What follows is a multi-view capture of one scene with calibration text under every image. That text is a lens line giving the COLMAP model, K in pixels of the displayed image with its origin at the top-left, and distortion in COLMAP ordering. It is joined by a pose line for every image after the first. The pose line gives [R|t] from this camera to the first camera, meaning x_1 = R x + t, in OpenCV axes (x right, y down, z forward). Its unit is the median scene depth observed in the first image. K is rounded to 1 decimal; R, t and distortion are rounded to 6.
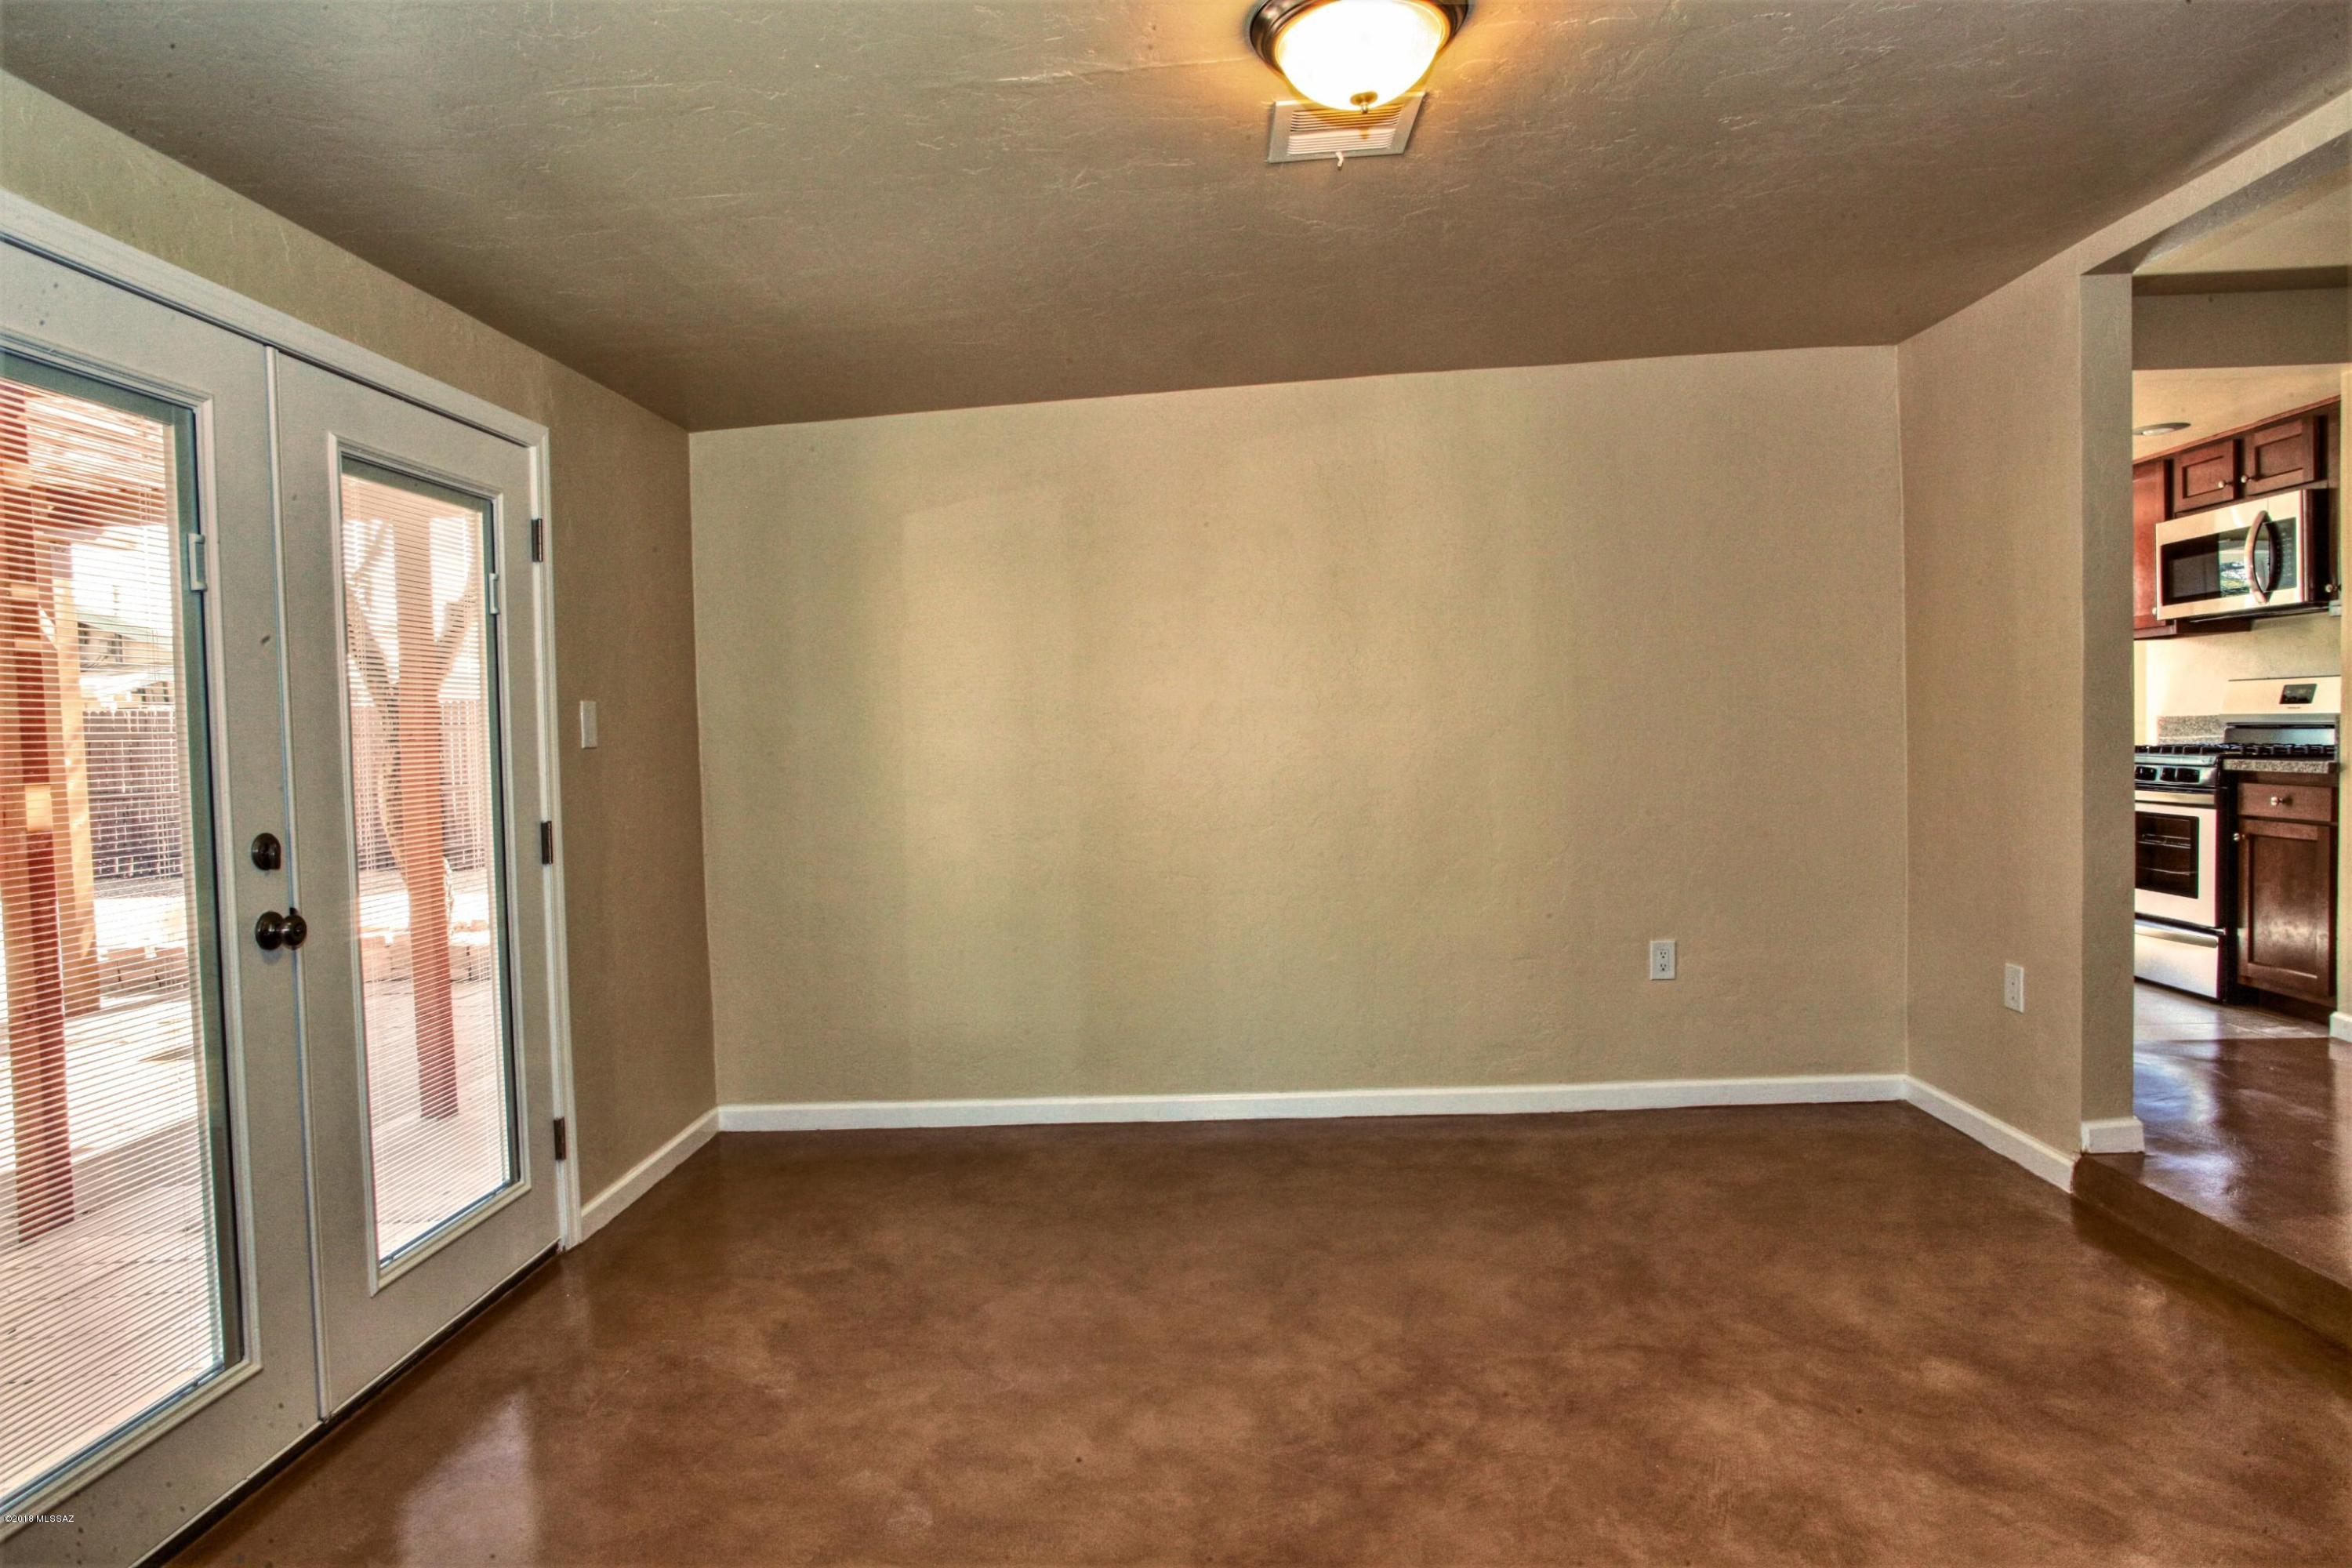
lens RADIAL K [[1347.8, 0, 1168.5], [0, 1347.8, 778.7], [0, 0, 1]] dist [-0.060307, 0.031952]
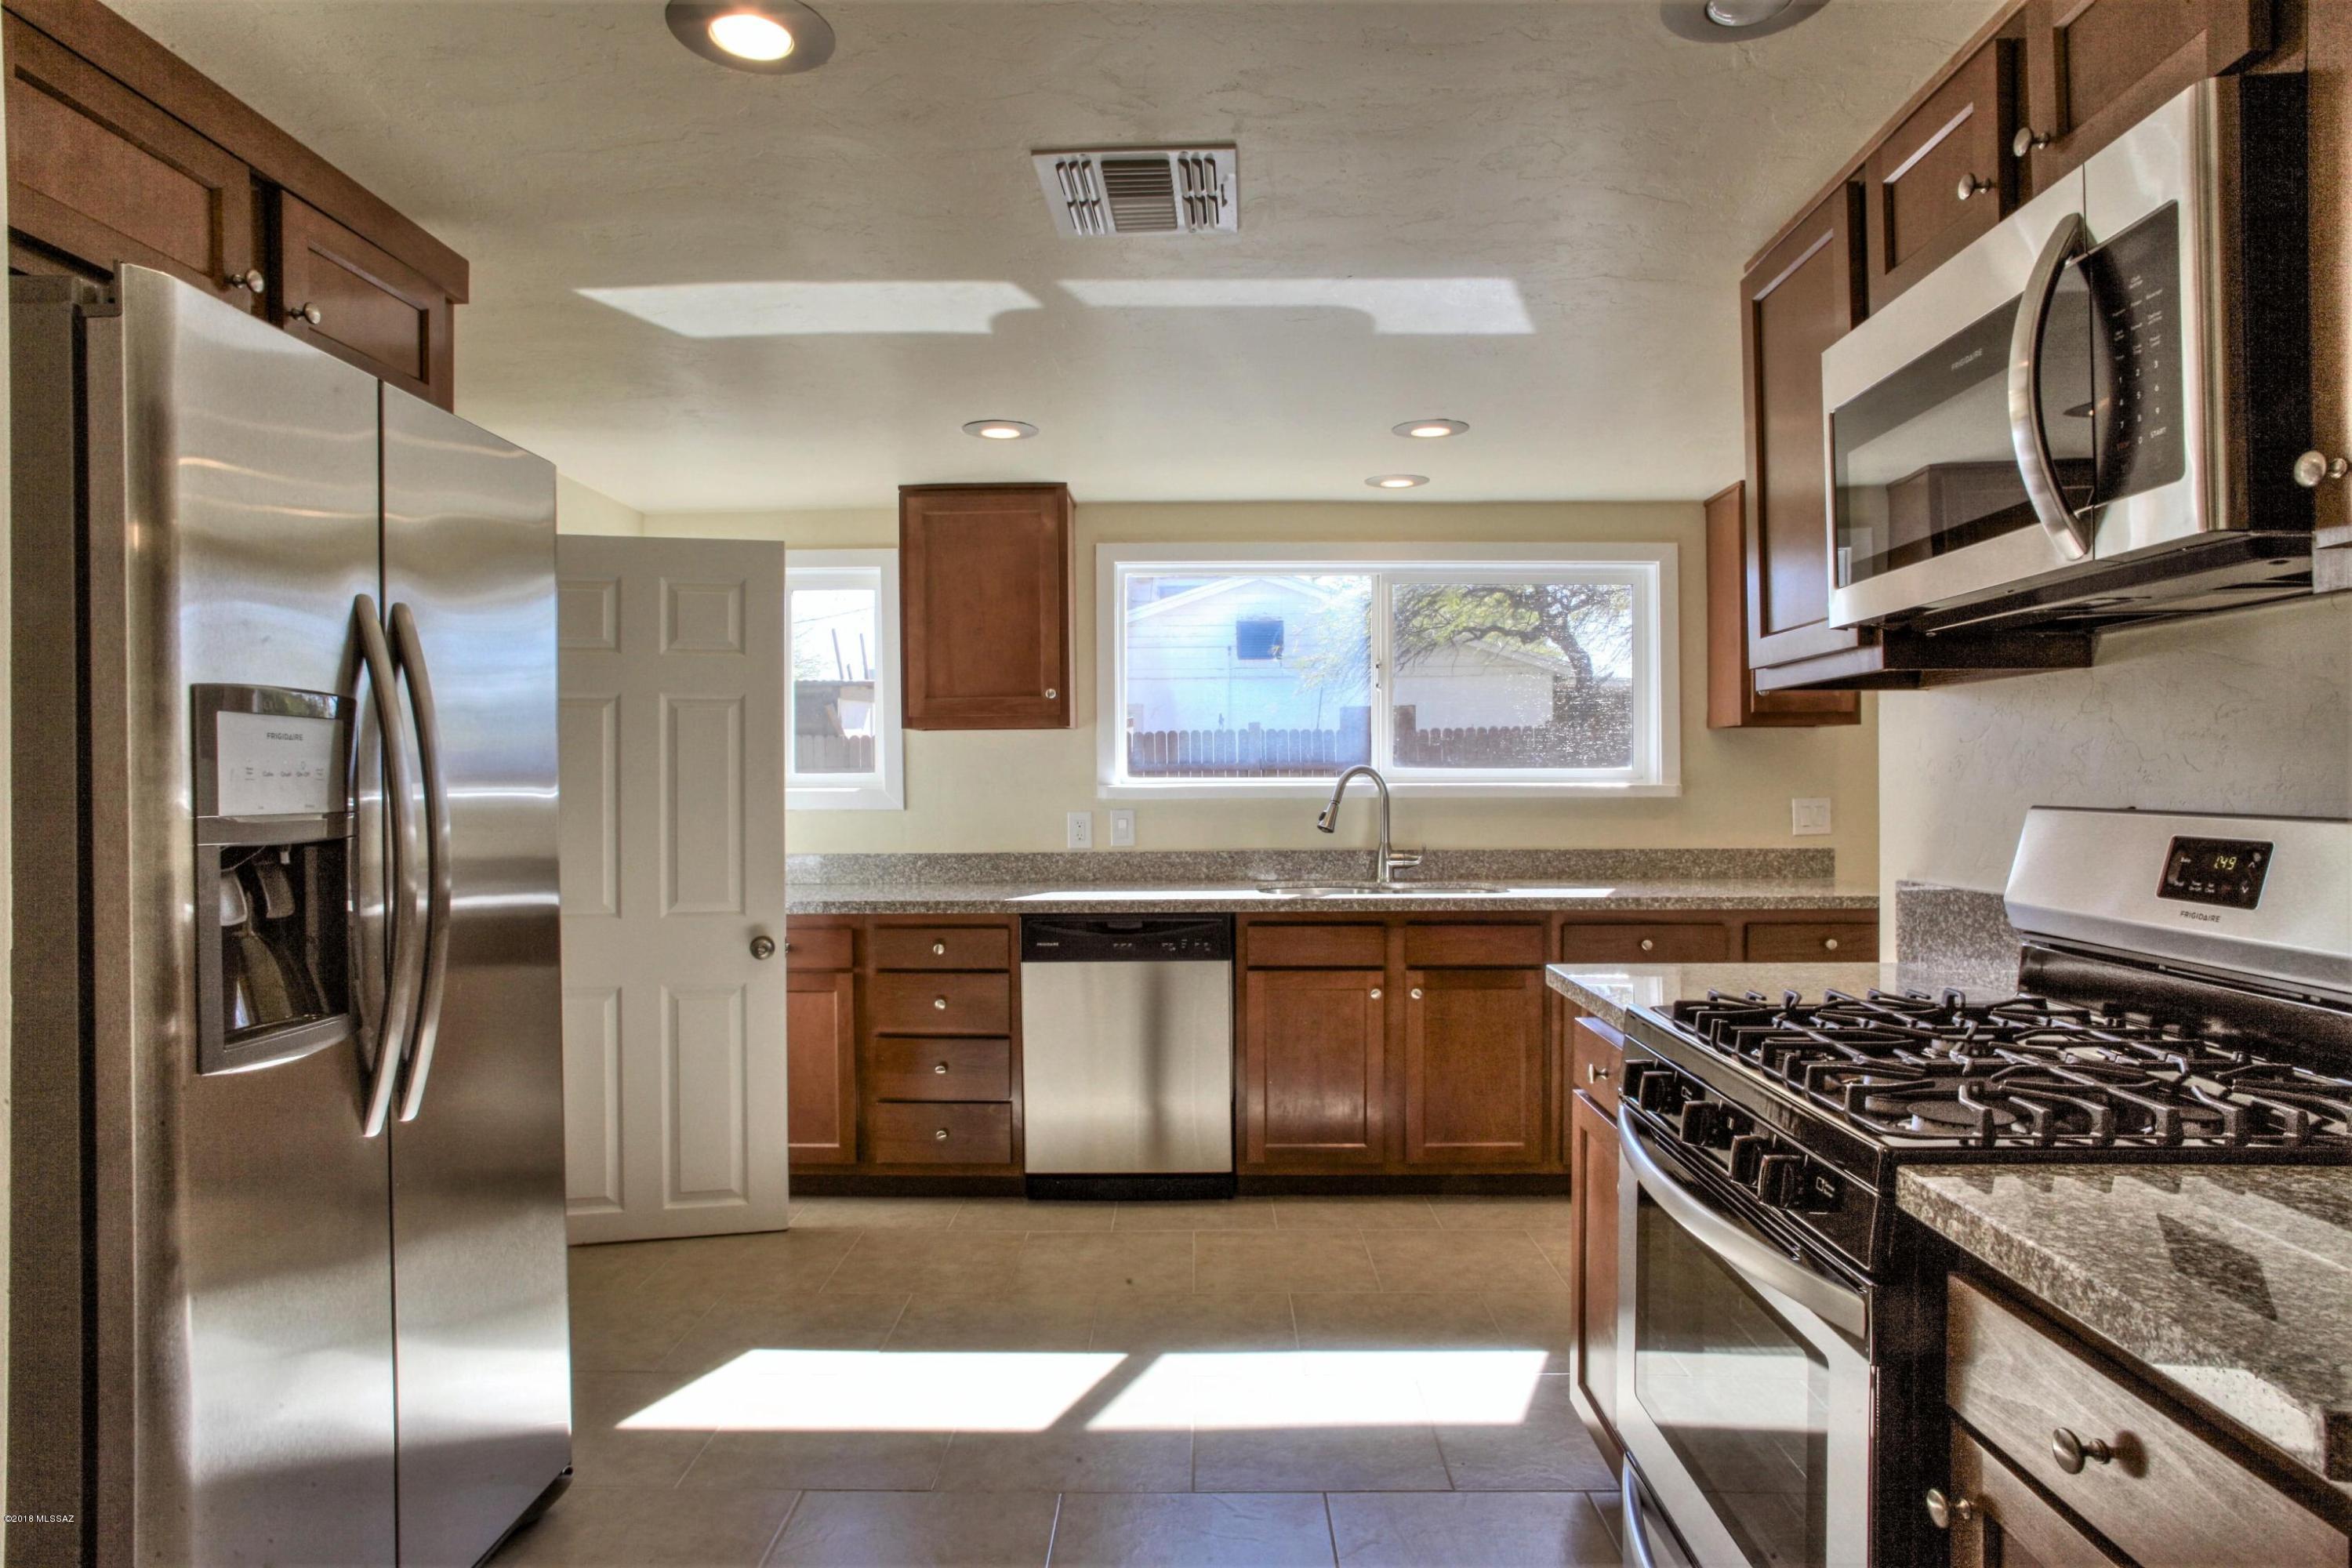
lens RADIAL K [[1347.8, 0, 1177.2], [0, 1347.8, 782.1], [0, 0, 1]] dist [-0.060307, 0.031952]
pose [[0.999763, 0.016102, 0.014681, 0.649814], [-0.015622, 0.999357, -0.032288, -0.074785], [-0.015192, 0.032051, 0.999371, 0.736646]]
